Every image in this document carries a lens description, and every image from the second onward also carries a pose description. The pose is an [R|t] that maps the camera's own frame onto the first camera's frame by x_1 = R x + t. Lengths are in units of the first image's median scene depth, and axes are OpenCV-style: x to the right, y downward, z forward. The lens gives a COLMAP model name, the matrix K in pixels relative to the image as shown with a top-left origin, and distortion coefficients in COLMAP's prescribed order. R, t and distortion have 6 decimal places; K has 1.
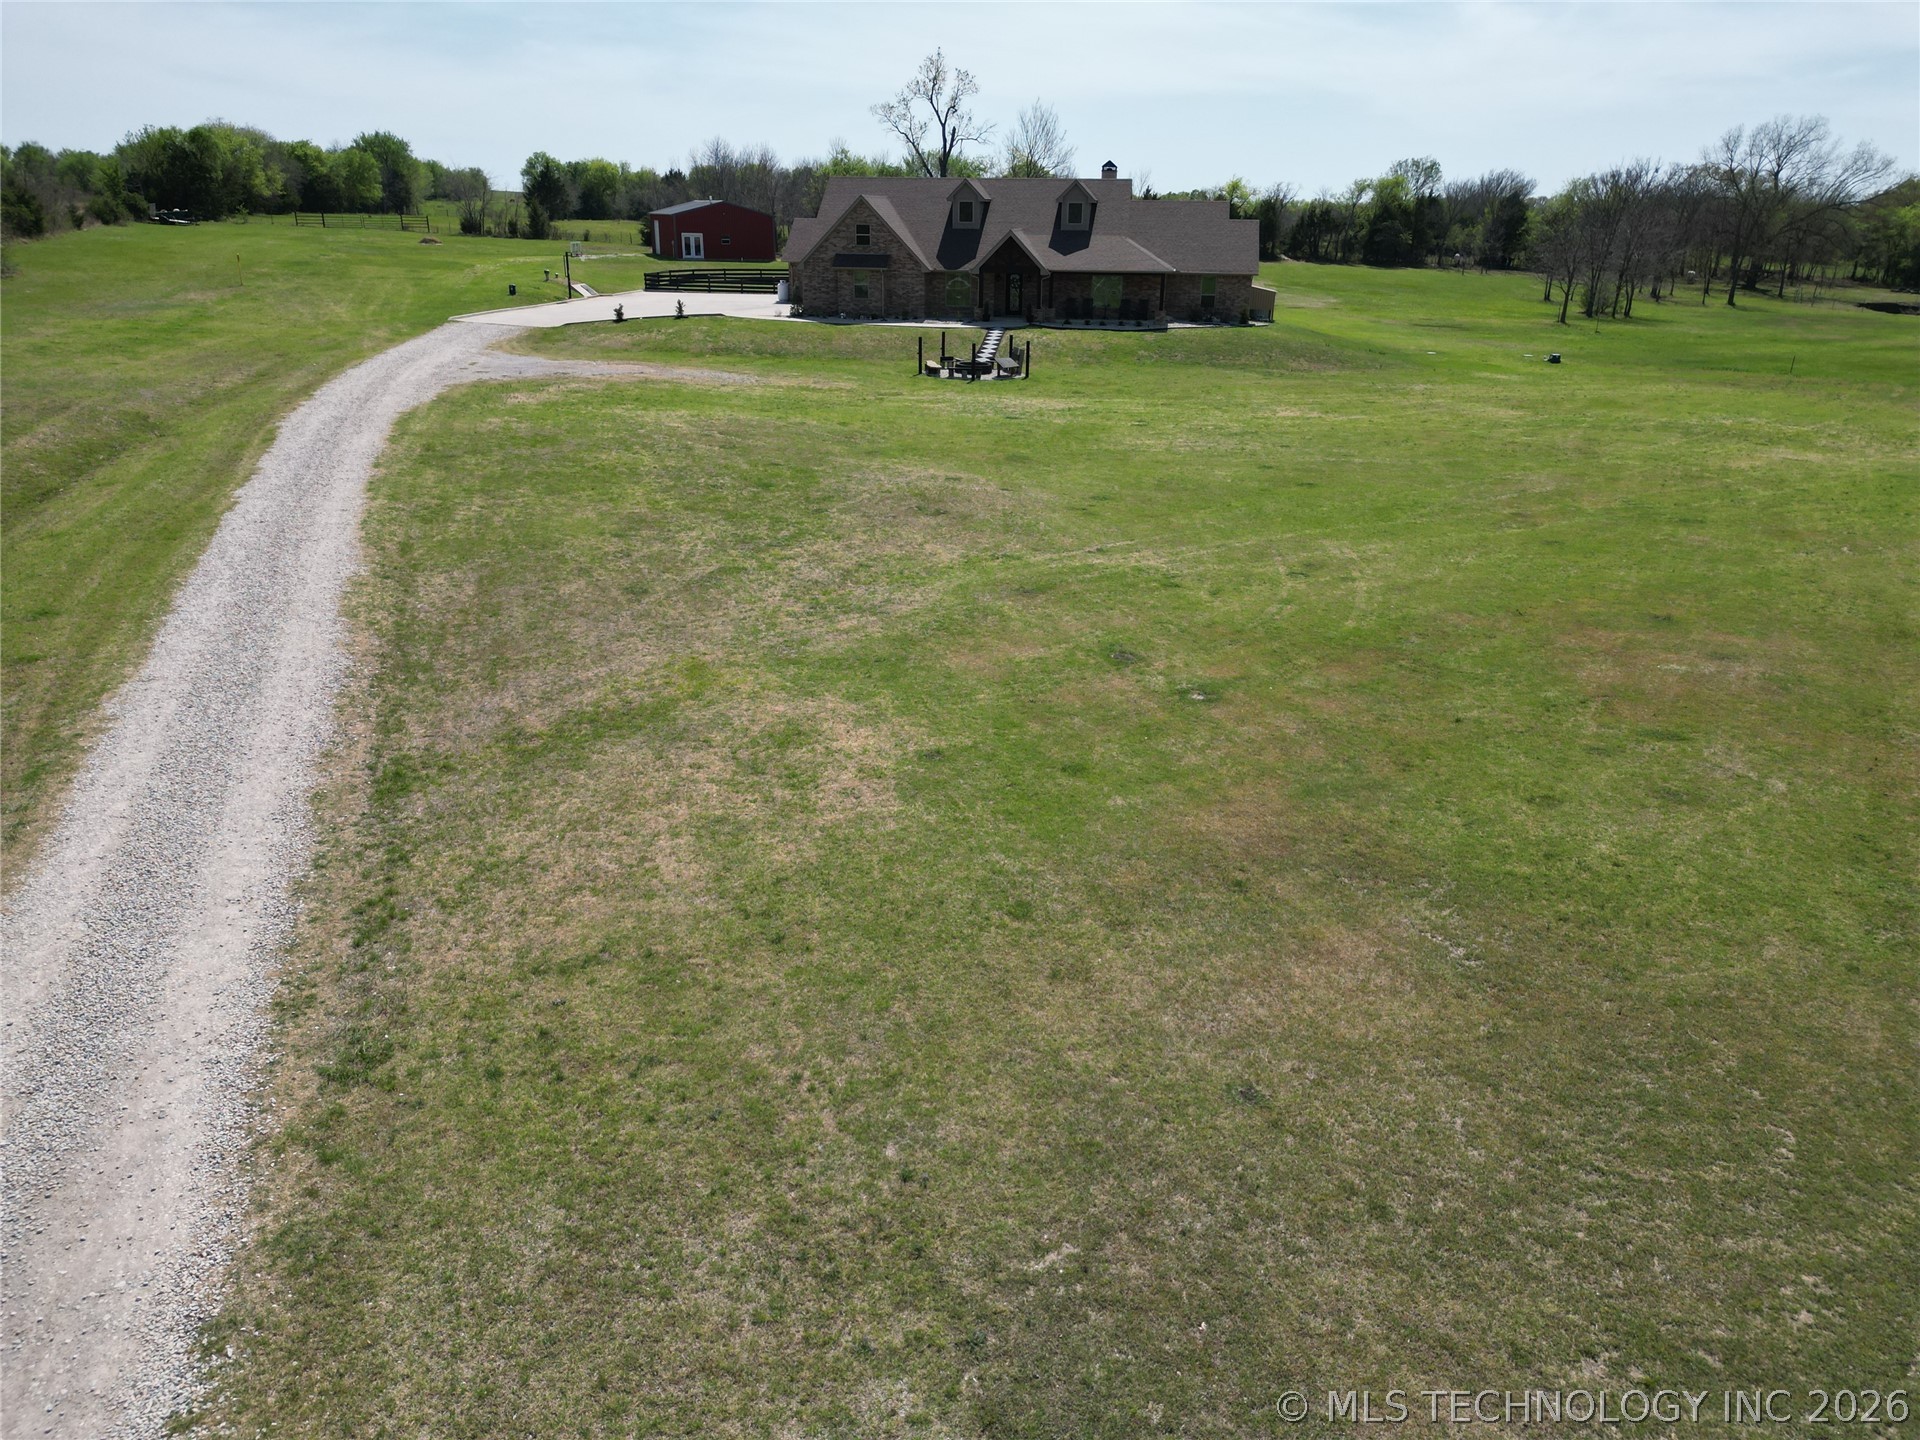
lens RADIAL K [[1338.4, 0, 960.8], [0, 1338.4, 722.2], [0, 0, 1]] dist [0.055029, -0.047874]
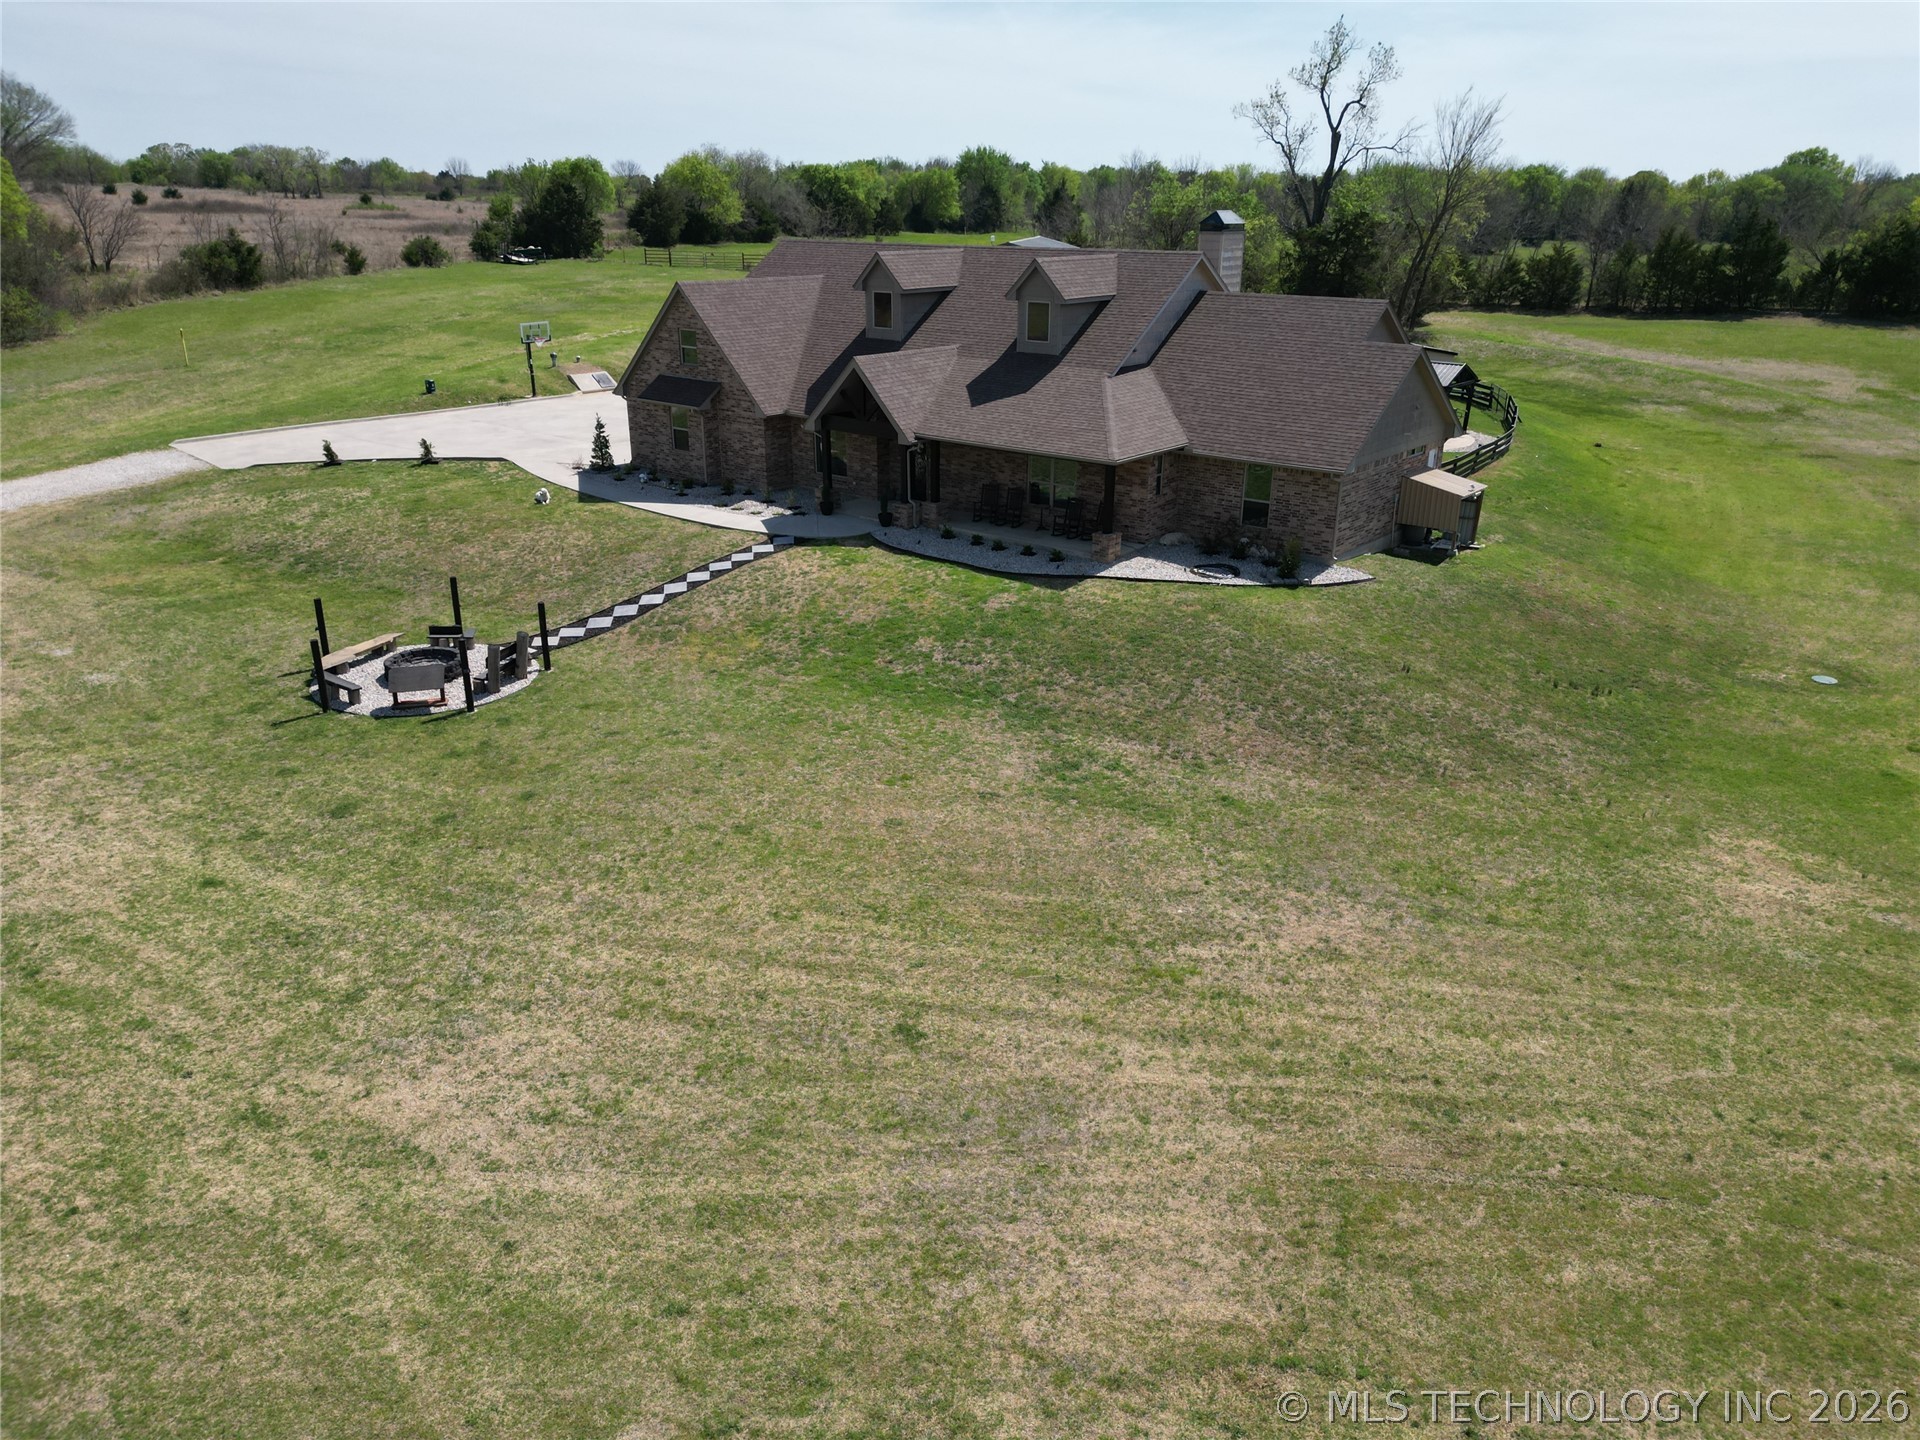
lens RADIAL K [[1336.3, 0, 960.0], [0, 1336.3, 720.0], [0, 0, 1]] dist [0.074701, -0.078735]
pose [[0.855489, 0.180164, -0.485467, 0.044861], [-0.179161, 0.982602, 0.048941, -0.032506], [0.485839, 0.045108, 0.872884, 0.071017]]
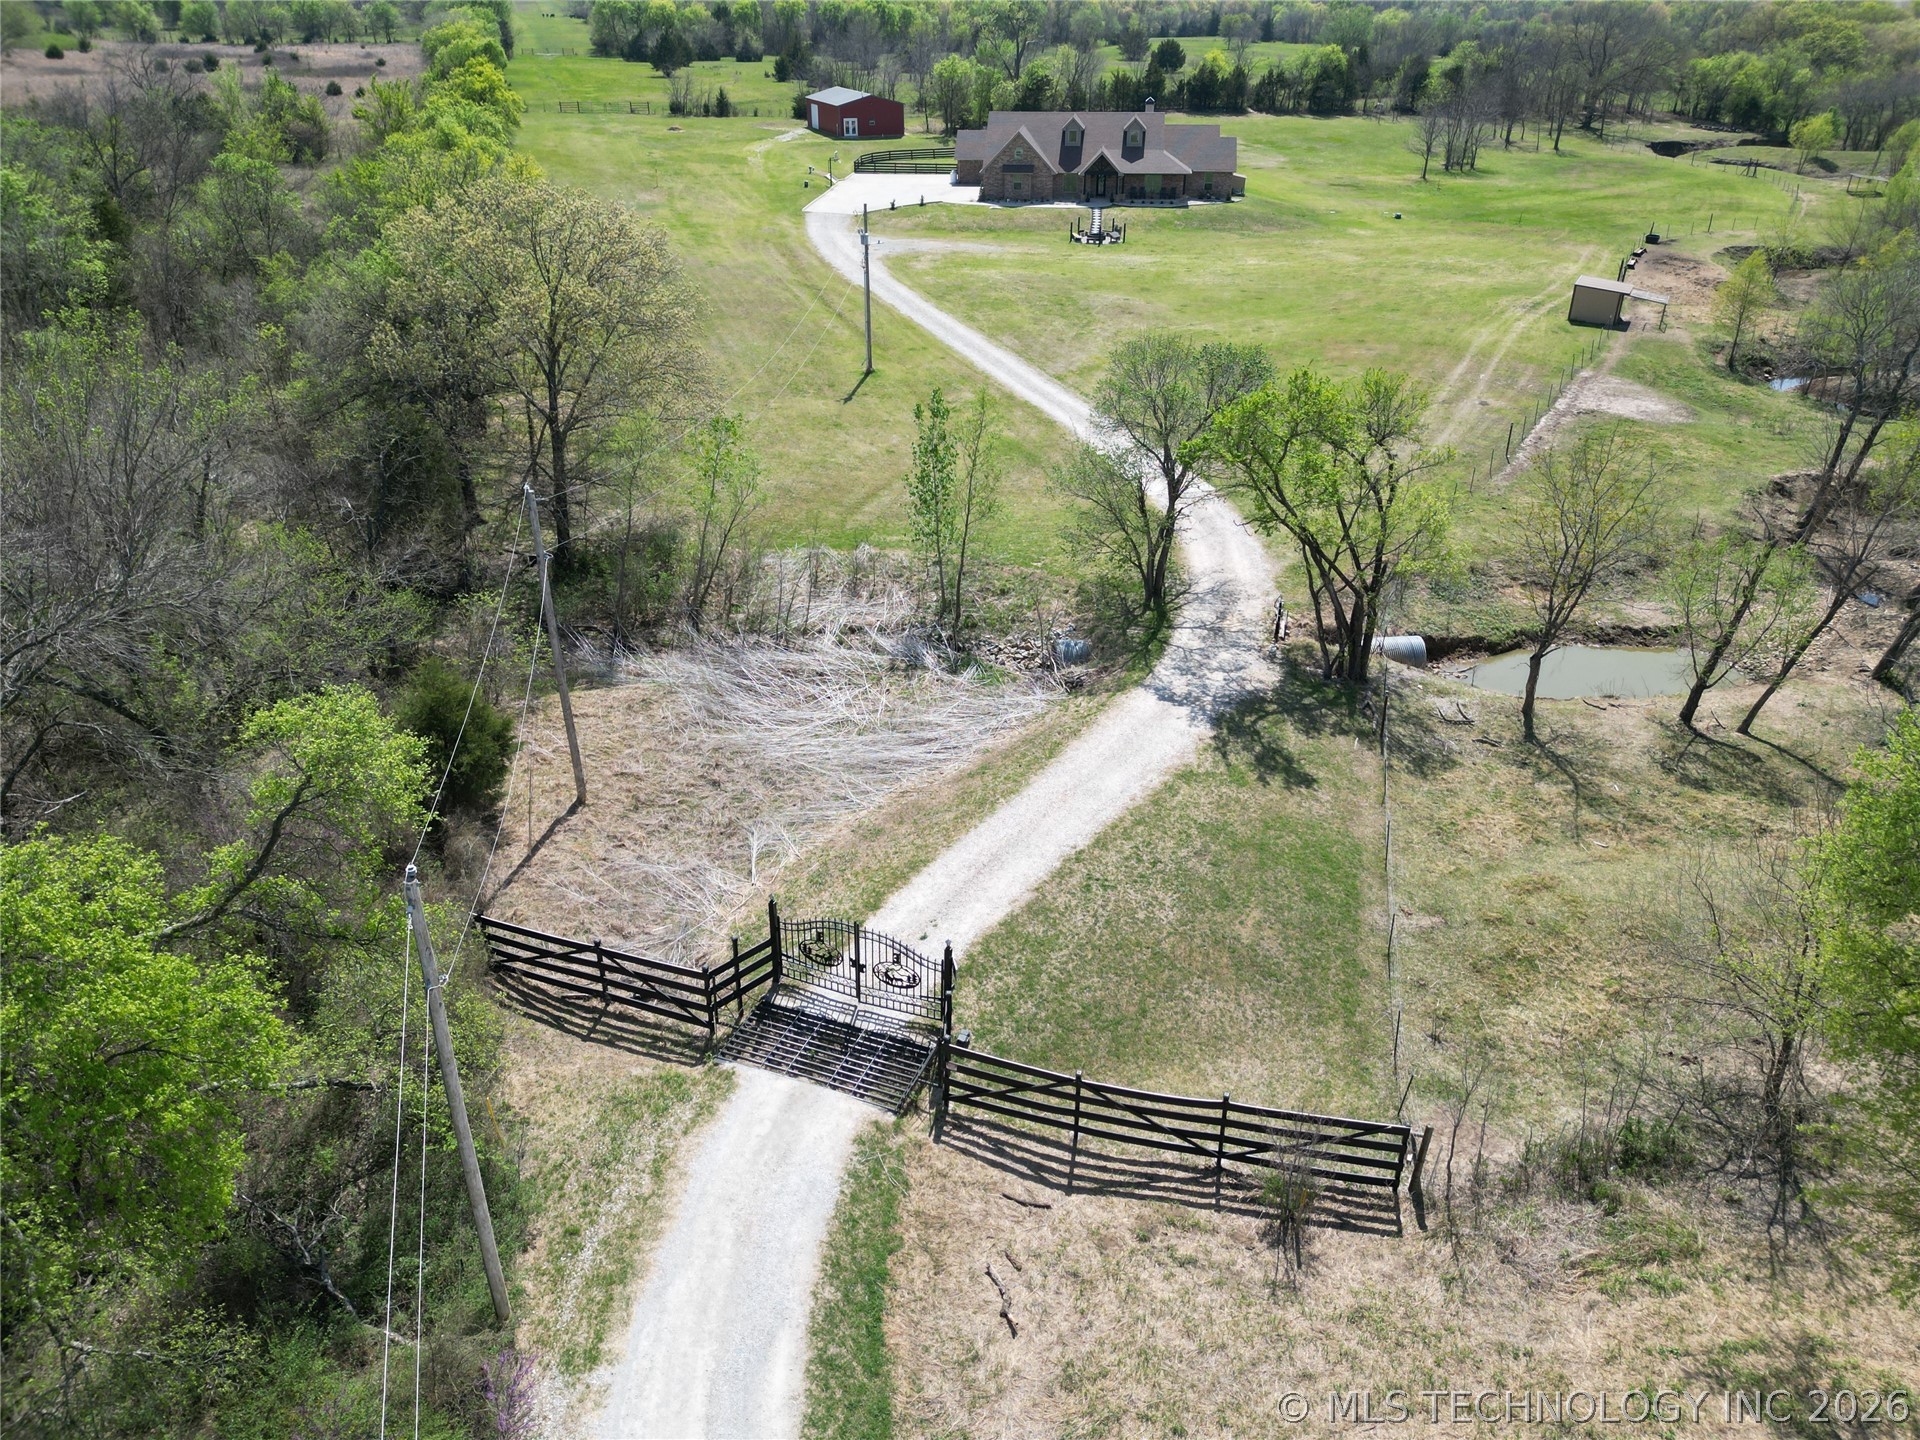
lens RADIAL K [[1338.4, 0, 960.8], [0, 1338.4, 722.2], [0, 0, 1]] dist [0.055029, -0.047874]
pose [[0.999256, -0.029190, 0.025224, -0.028269], [0.025276, 0.989319, 0.143560, 0.016950], [-0.029145, -0.142816, 0.989320, -0.115971]]
